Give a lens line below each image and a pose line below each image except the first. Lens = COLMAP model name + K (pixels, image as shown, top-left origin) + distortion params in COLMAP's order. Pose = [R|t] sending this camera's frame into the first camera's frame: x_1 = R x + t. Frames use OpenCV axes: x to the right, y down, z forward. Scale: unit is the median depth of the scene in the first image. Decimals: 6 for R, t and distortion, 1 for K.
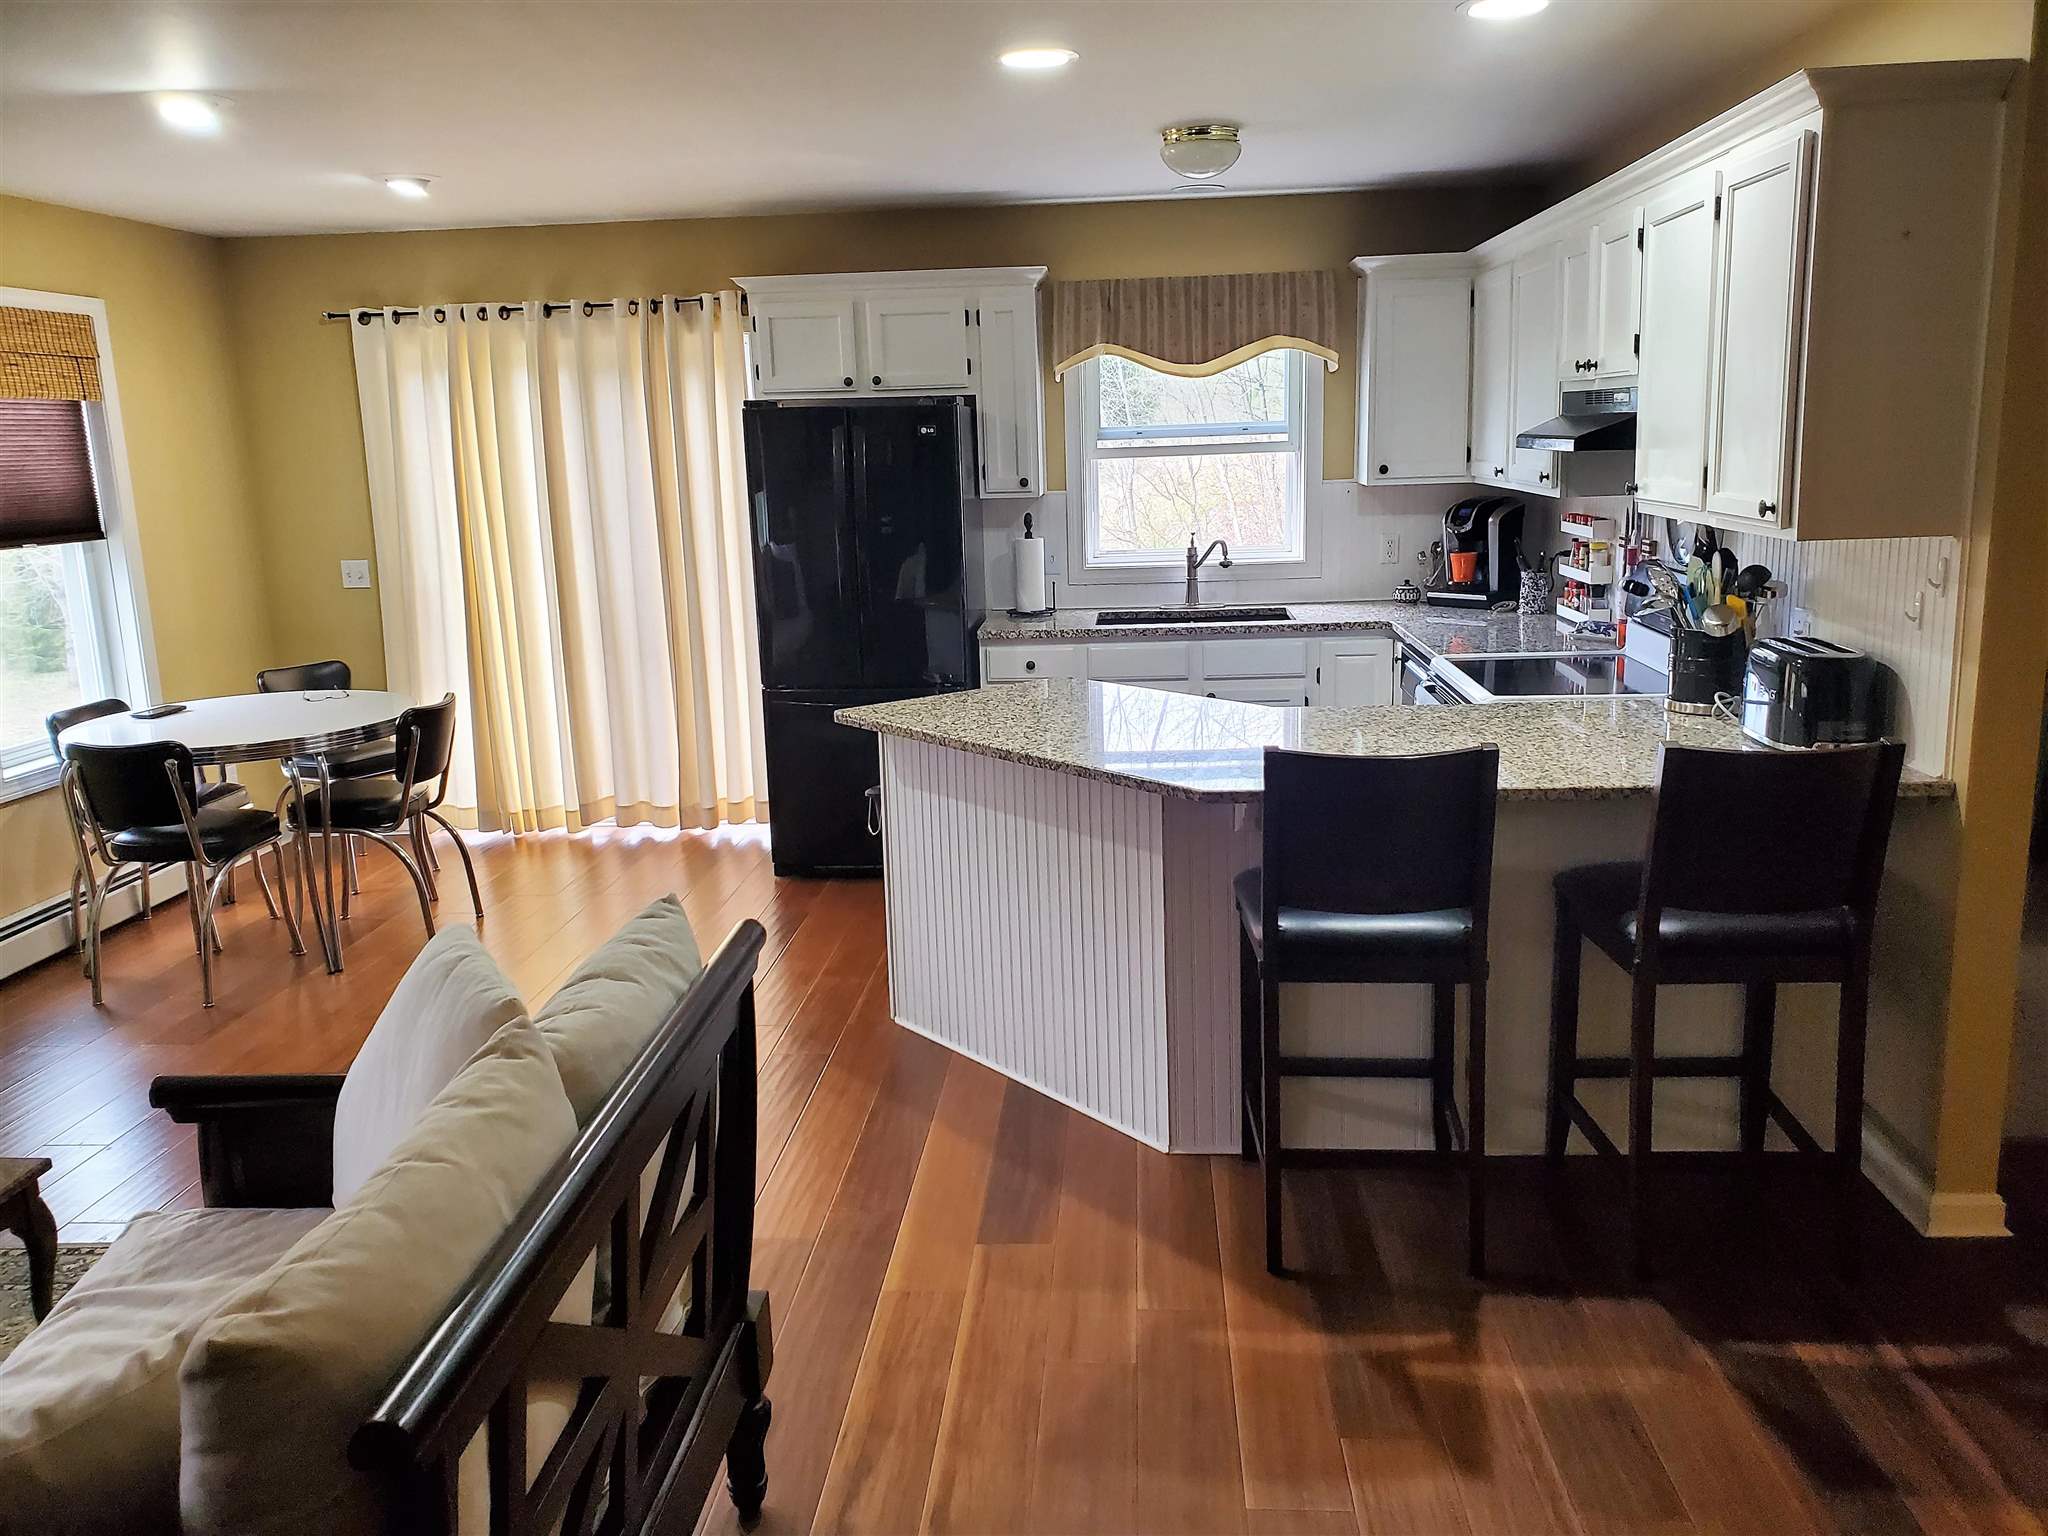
lens RADIAL K [[1547.6, 0, 1024.0], [0, 1547.6, 768.0], [0, 0, 1]] dist [0.076379, -0.107870]
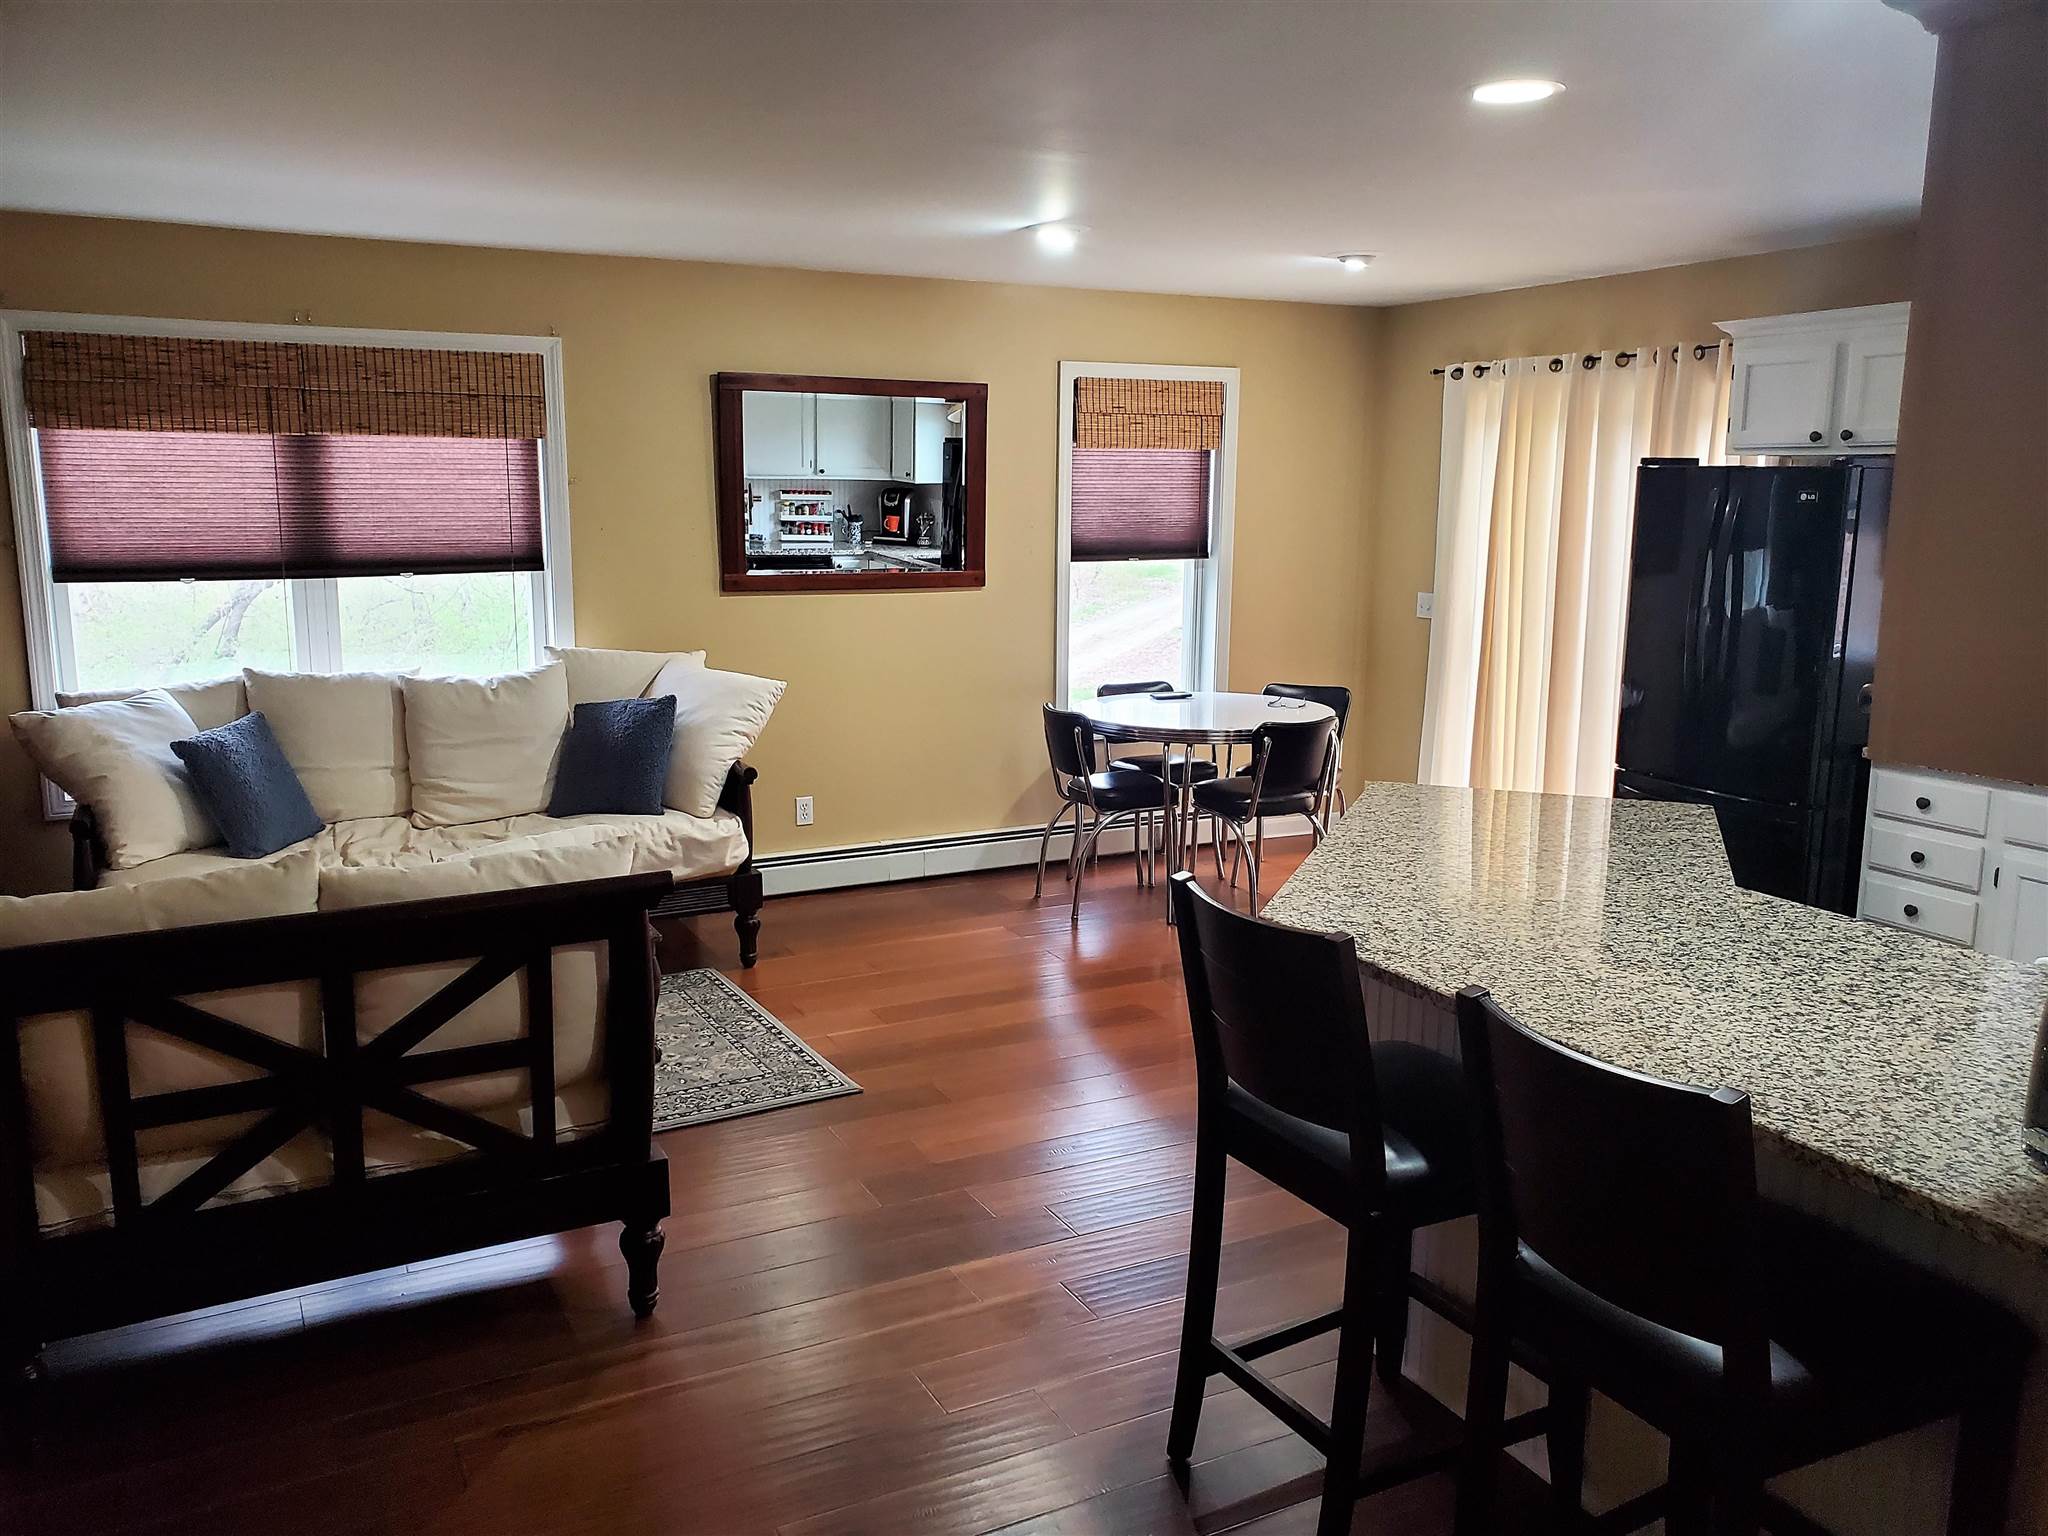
lens RADIAL K [[1570.2, 0, 1024.0], [0, 1570.2, 768.0], [0, 0, 1]] dist [0.091264, -0.190595]
pose [[0.515142, 0.186071, -0.836664, 0.441602], [-0.201694, 0.975055, 0.092664, -0.069490], [0.833036, 0.121015, 0.539821, 0.210658]]
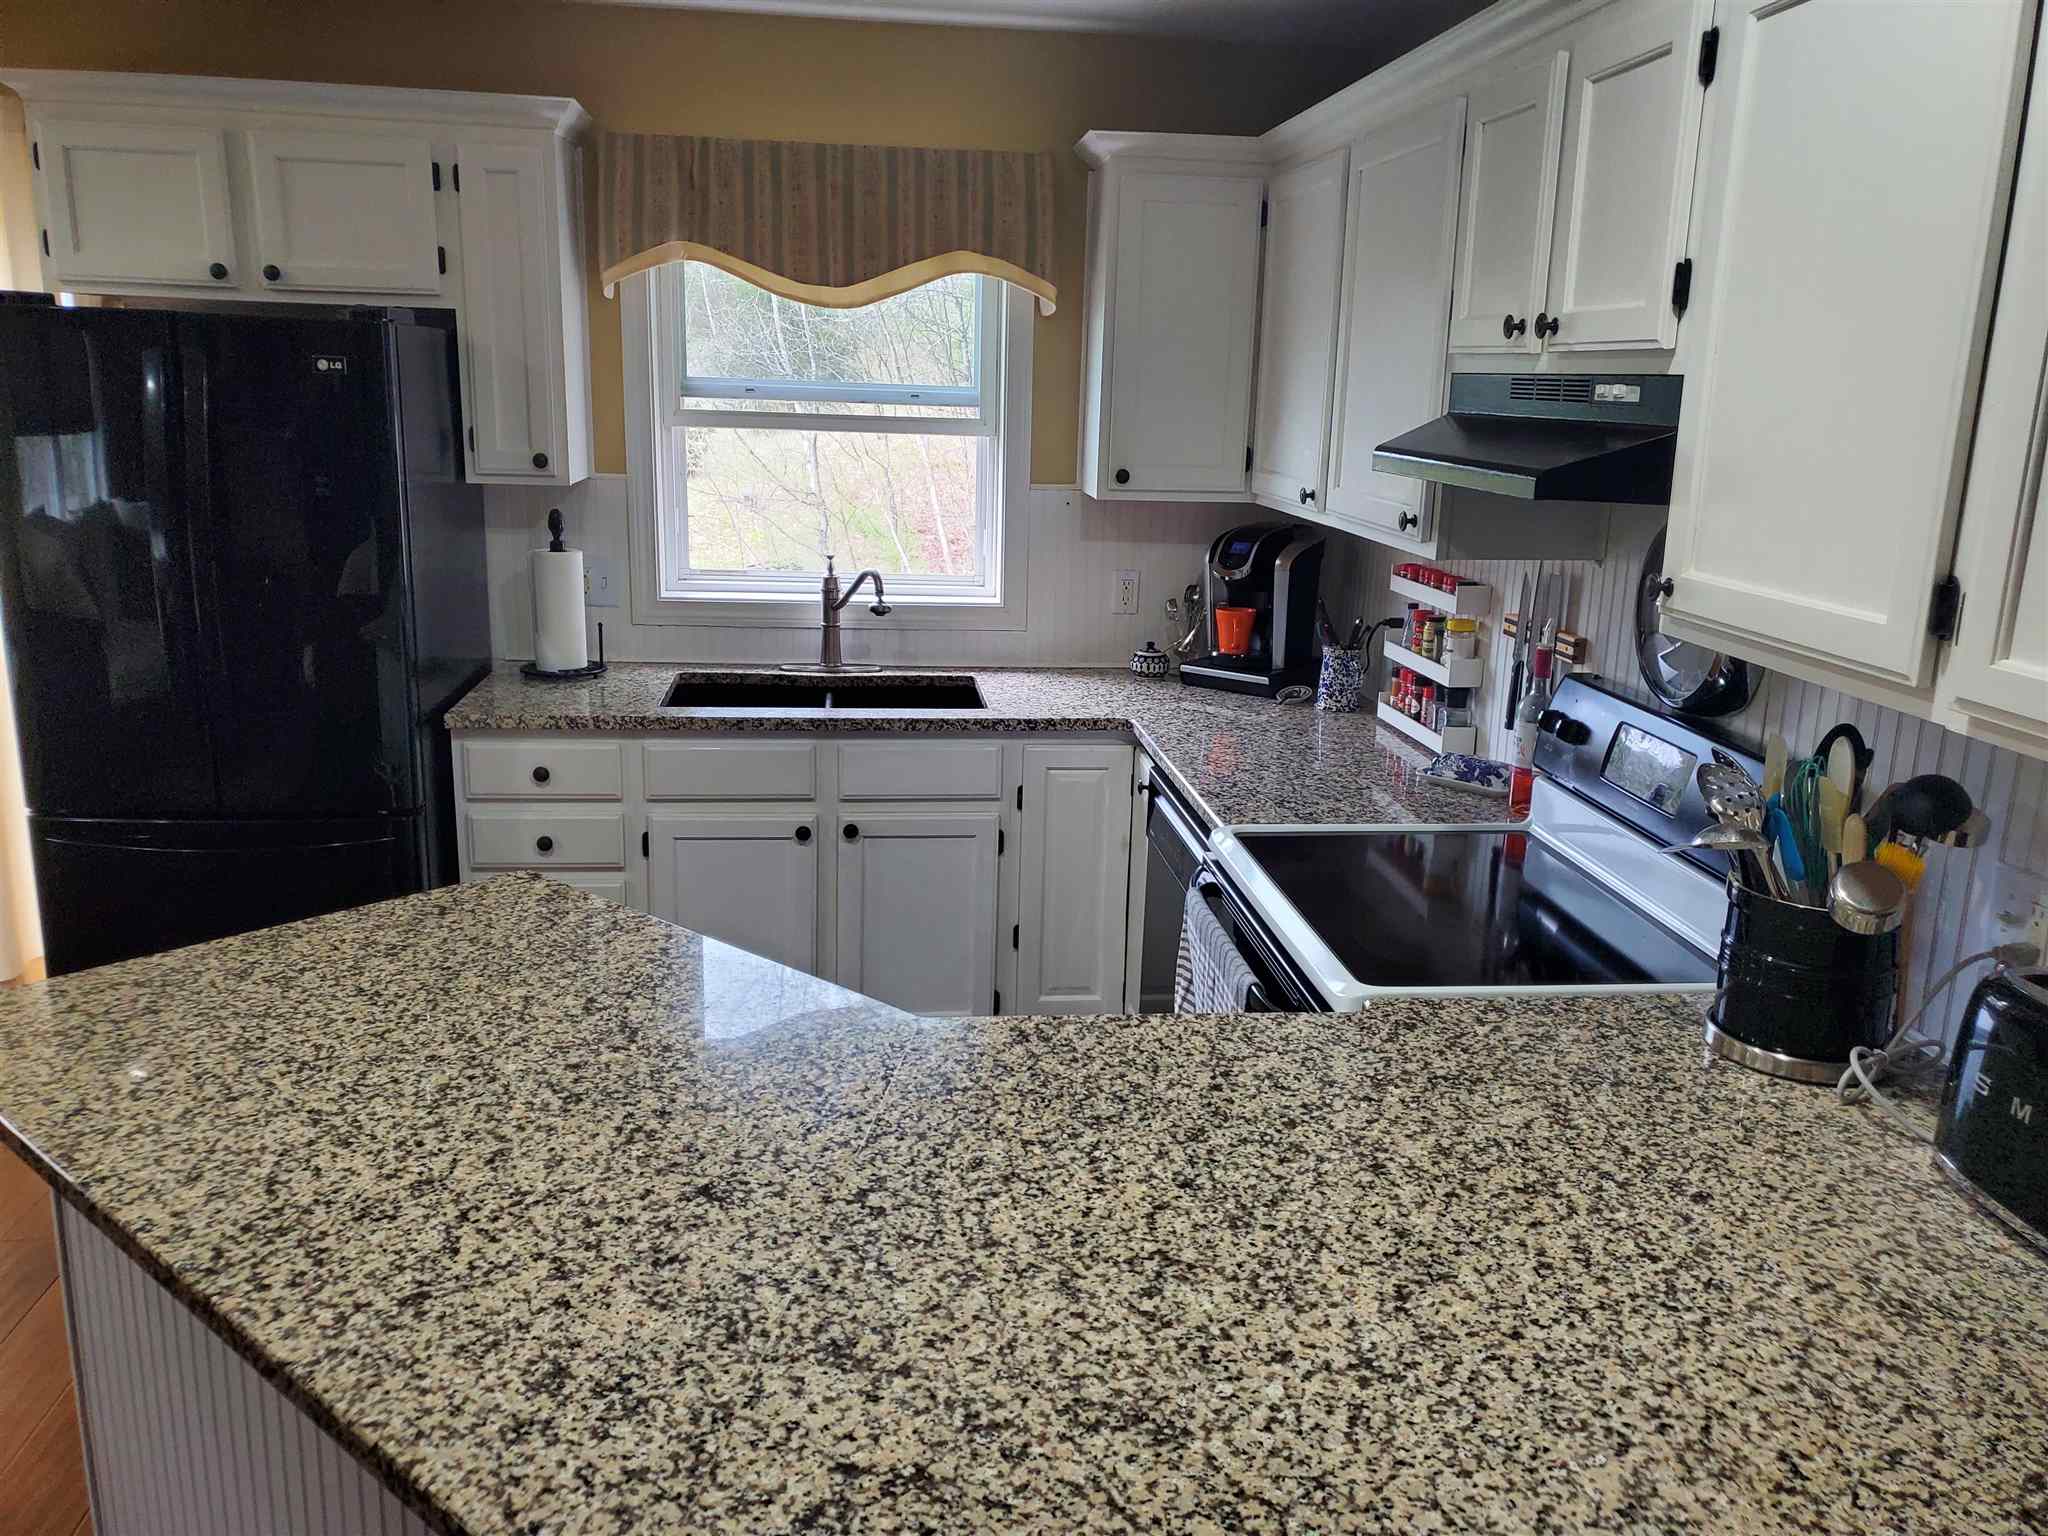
lens RADIAL K [[1570.2, 0, 1024.0], [0, 1570.2, 768.0], [0, 0, 1]] dist [0.091264, -0.190595]
pose [[0.981498, 0.014796, 0.190900, 0.072391], [-0.019818, 0.999505, 0.024423, -0.090467], [-0.190444, -0.027755, 0.981306, 0.384423]]
